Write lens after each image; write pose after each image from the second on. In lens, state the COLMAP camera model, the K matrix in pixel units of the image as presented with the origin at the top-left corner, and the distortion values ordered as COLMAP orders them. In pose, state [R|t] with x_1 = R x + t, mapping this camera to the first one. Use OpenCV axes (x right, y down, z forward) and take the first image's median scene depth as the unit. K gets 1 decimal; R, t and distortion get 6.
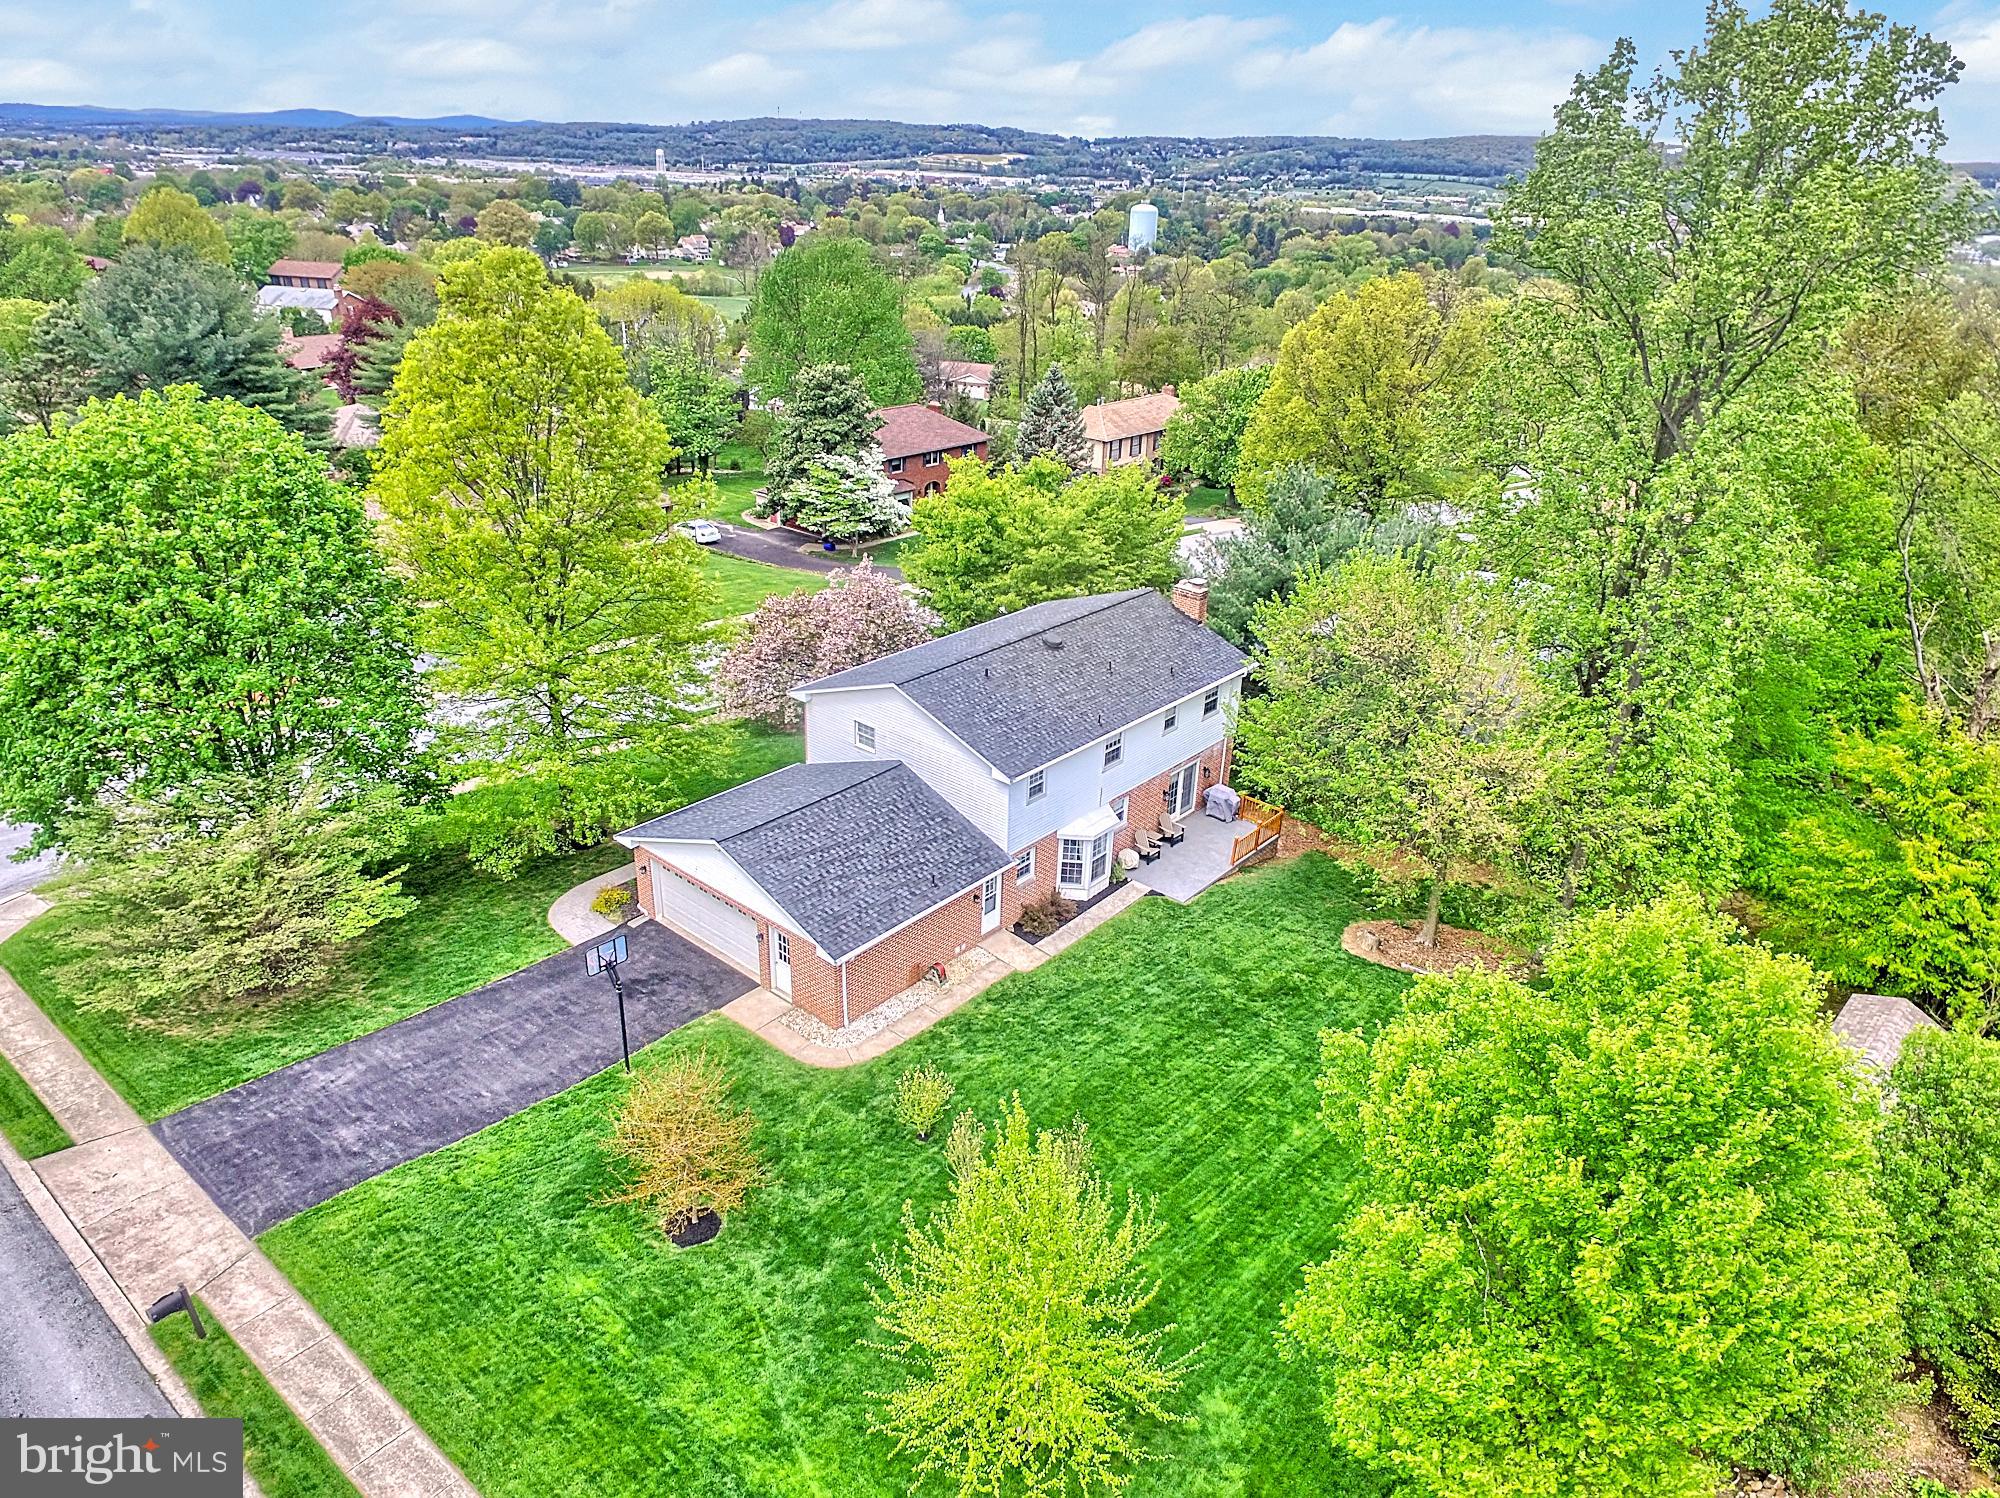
lens RADIAL K [[1365.3, 0, 1031.3], [0, 1365.3, 835.5], [0, 0, 1]] dist [0.048127, -0.057184]
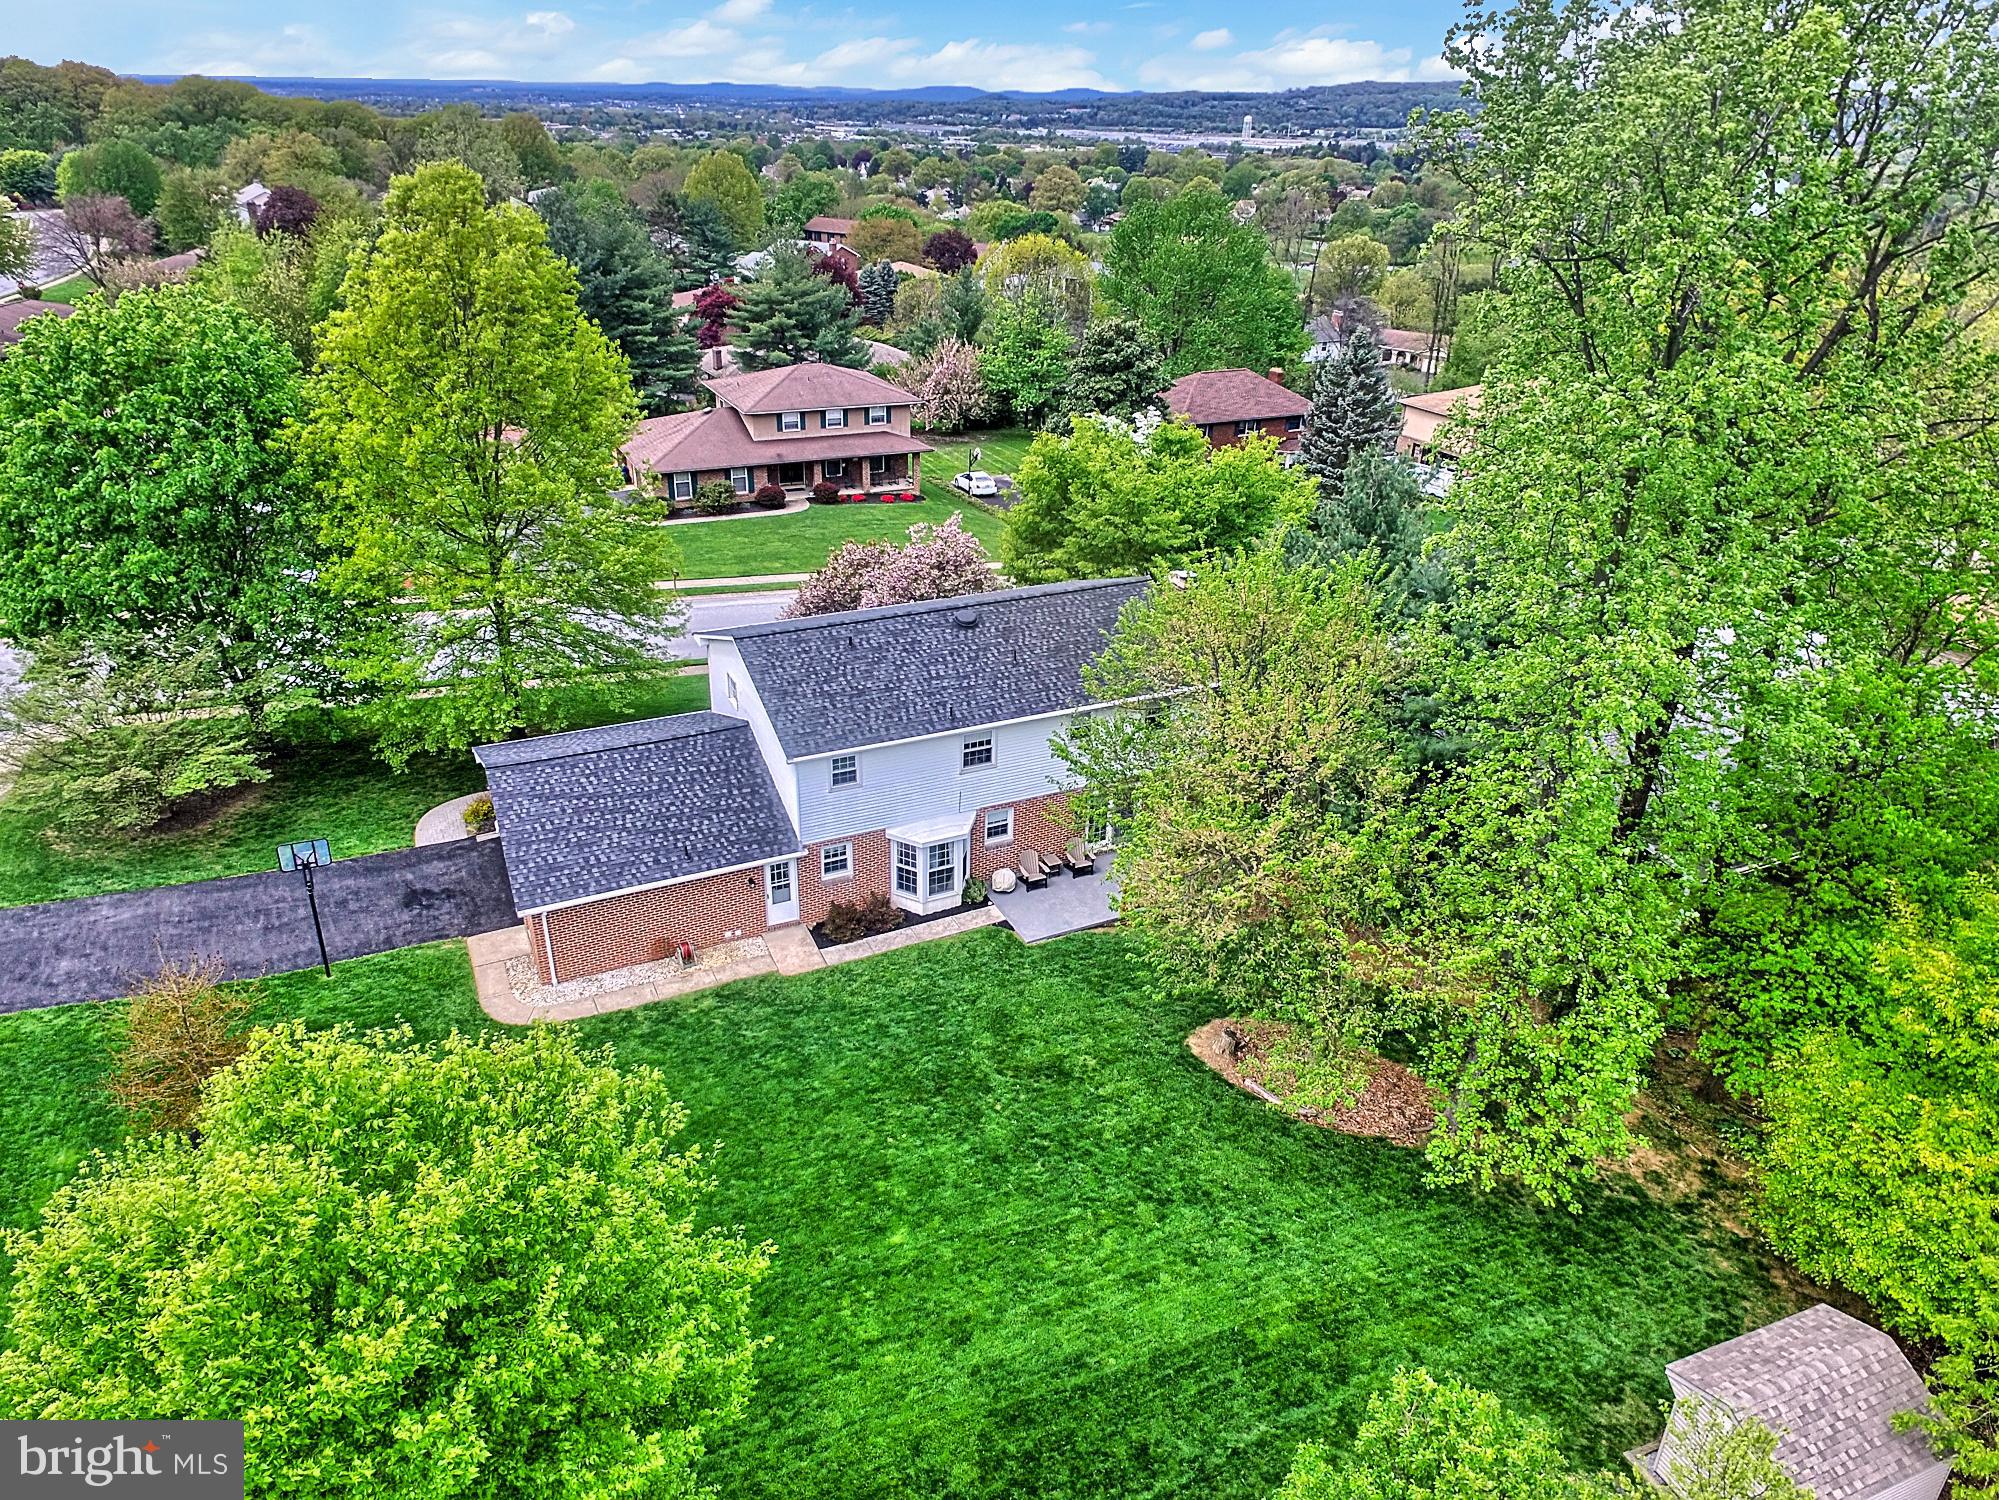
lens RADIAL K [[1381.1, 0, 987.8], [0, 1381.1, 790.4], [0, 0, 1]] dist [0.051071, -0.066983]
pose [[0.894562, 0.179330, -0.409389, 0.487452], [-0.185523, 0.982324, 0.024909, -0.069315], [0.406620, 0.053668, 0.912020, 0.237361]]
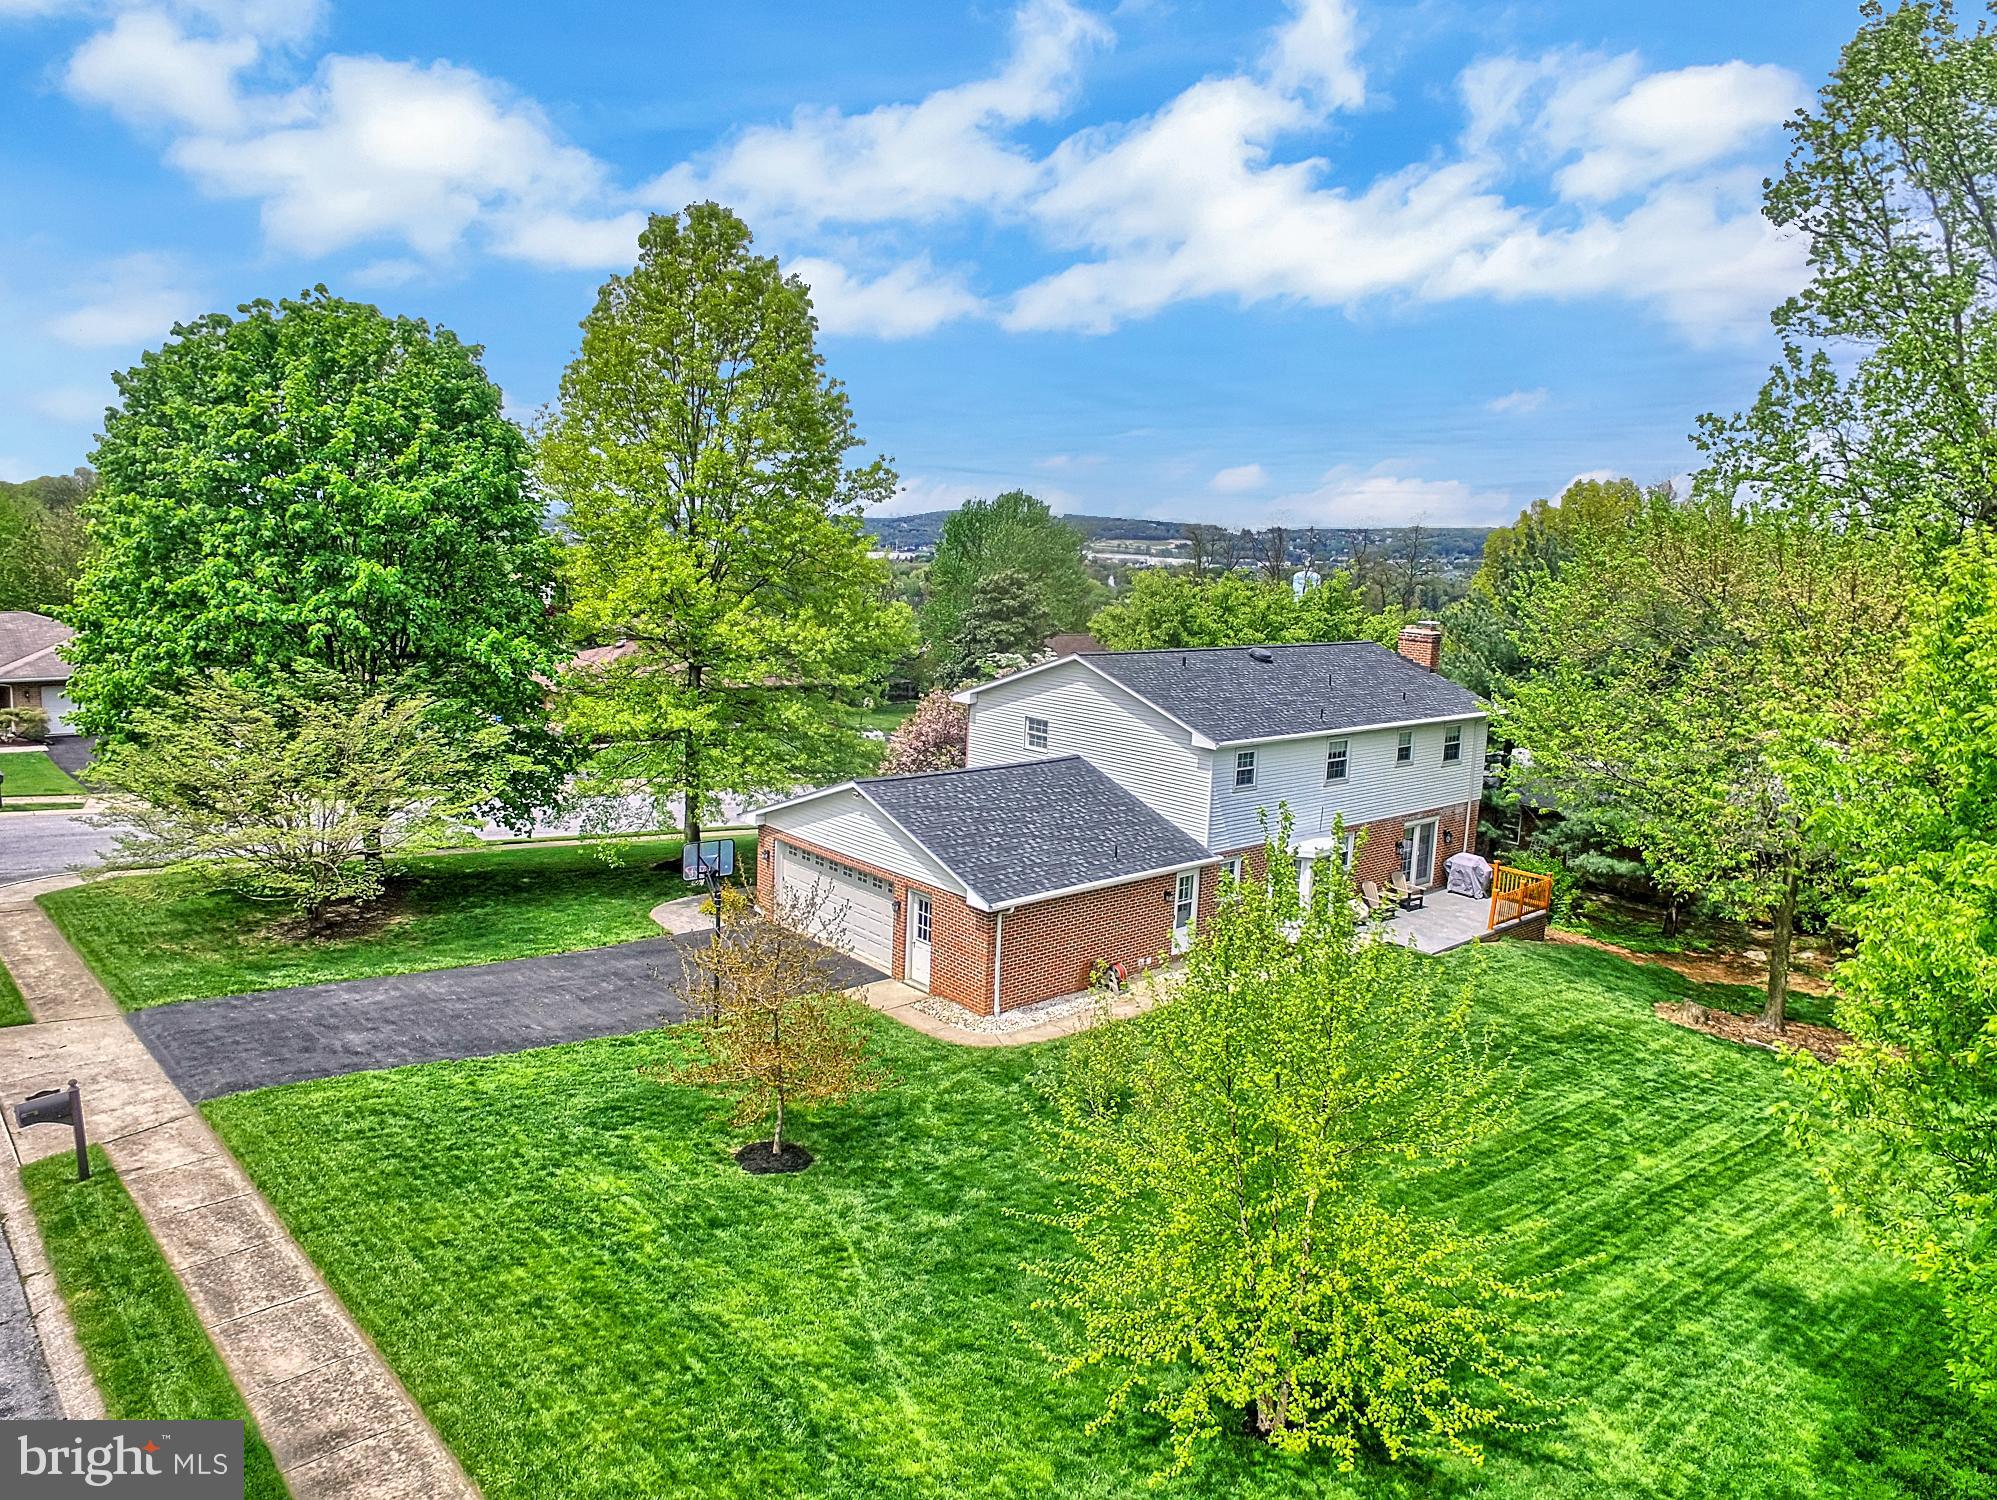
lens RADIAL K [[1379.7, 0, 986.8], [0, 1379.7, 790.4], [0, 0, 1]] dist [0.051071, -0.066983]
pose [[0.989299, 0.024348, -0.143857, -0.031841], [-0.067701, 0.950011, -0.304788, 0.251049], [0.129245, 0.311266, 0.941493, 0.226509]]
